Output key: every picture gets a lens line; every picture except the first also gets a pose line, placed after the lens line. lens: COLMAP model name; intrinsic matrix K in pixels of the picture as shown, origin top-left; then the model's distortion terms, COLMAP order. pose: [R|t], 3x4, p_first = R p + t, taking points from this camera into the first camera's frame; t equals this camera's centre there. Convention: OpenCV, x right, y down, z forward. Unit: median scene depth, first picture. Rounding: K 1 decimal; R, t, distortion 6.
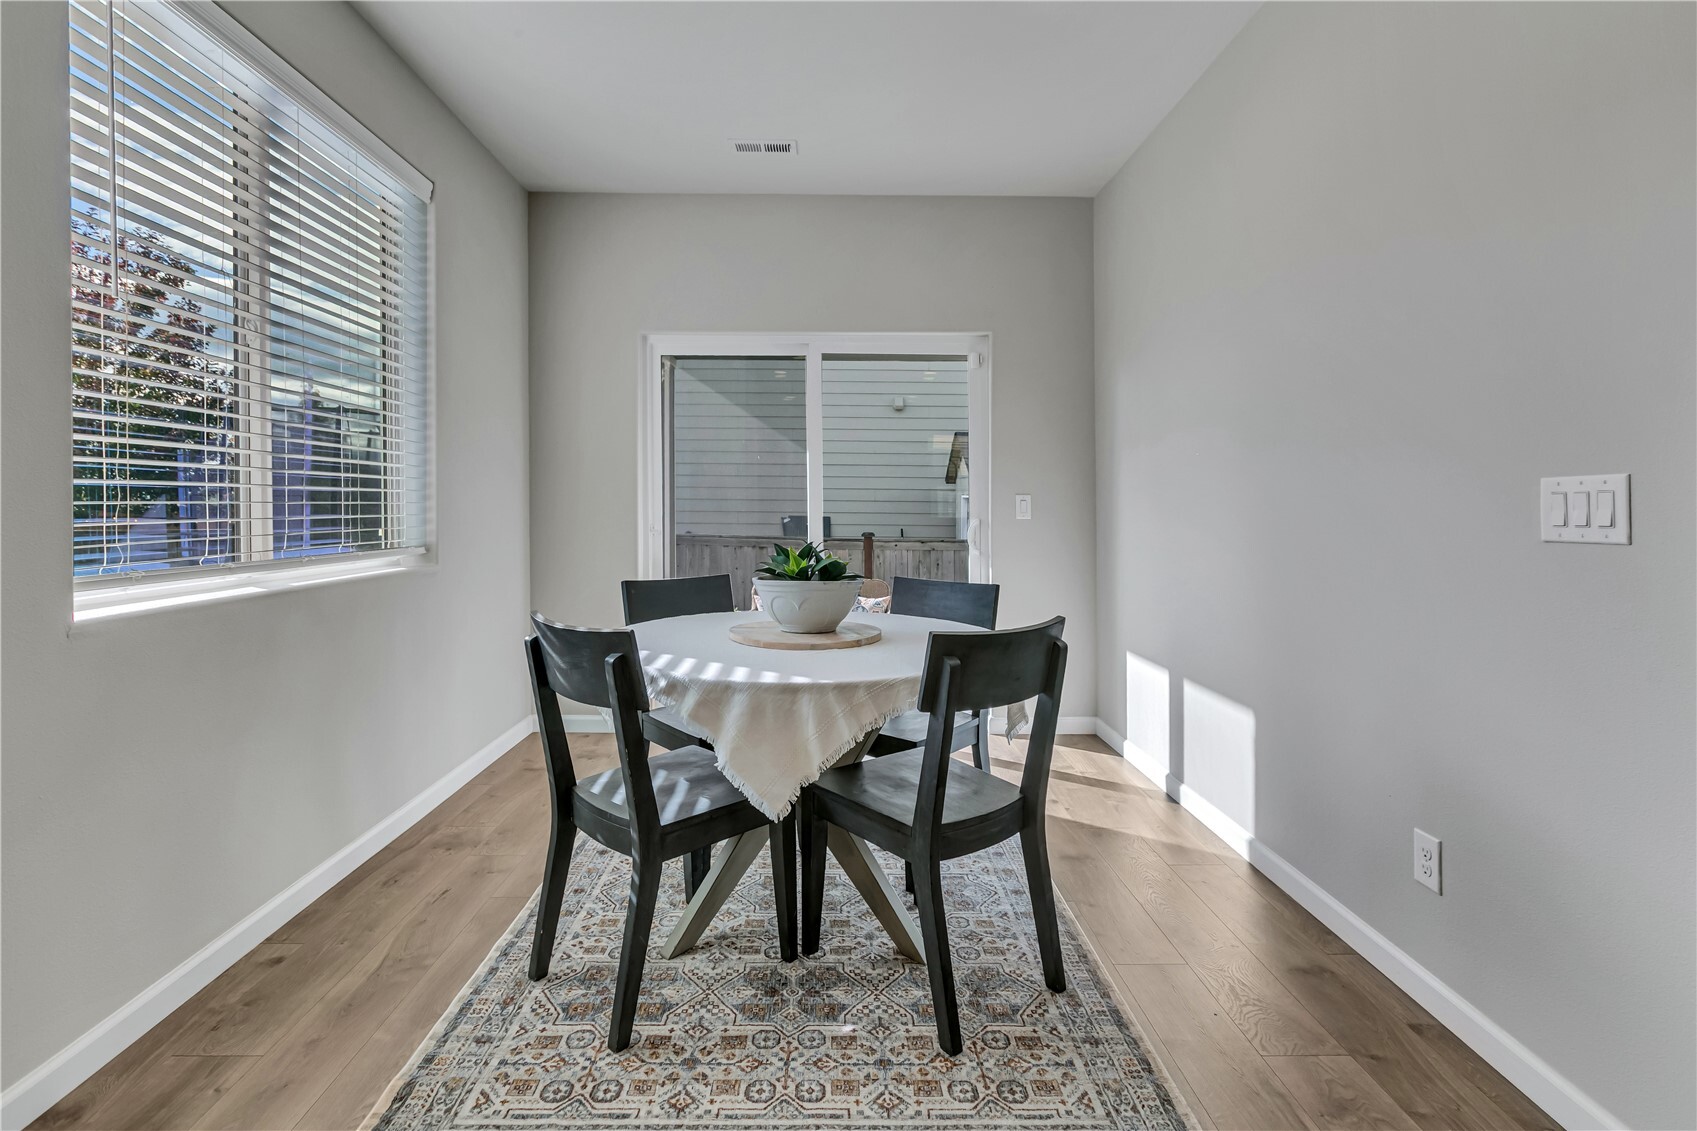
lens RADIAL K [[800.7, 0, 841.7], [0, 800.7, 517.9], [0, 0, 1]] dist [-0.004038, 0.001927]
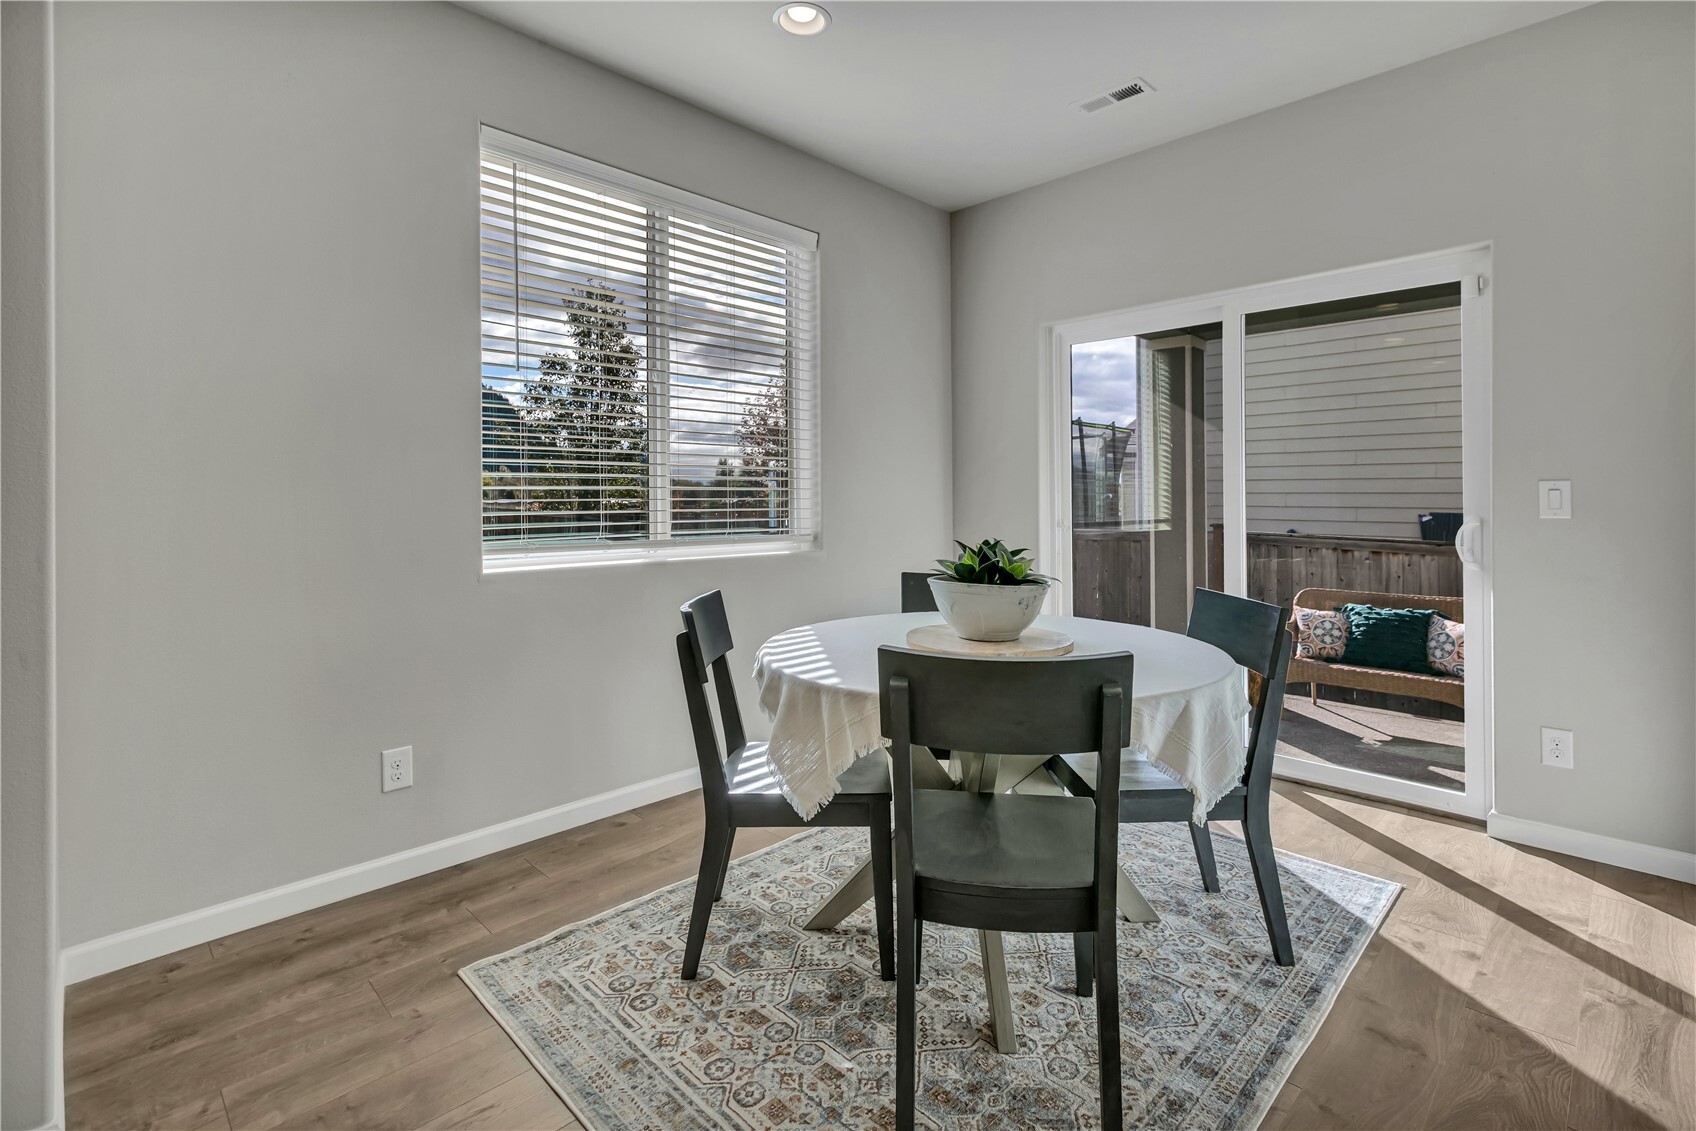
lens RADIAL K [[775.8, 0, 825.8], [0, 775.8, 516.8], [0, 0, 1]] dist [0.002259, -0.000778]
pose [[0.704894, 0.008446, -0.709263, 0.630793], [-0.005555, 0.999964, 0.006387, -0.001661], [0.709291, -0.000562, 0.704915, 0.352972]]
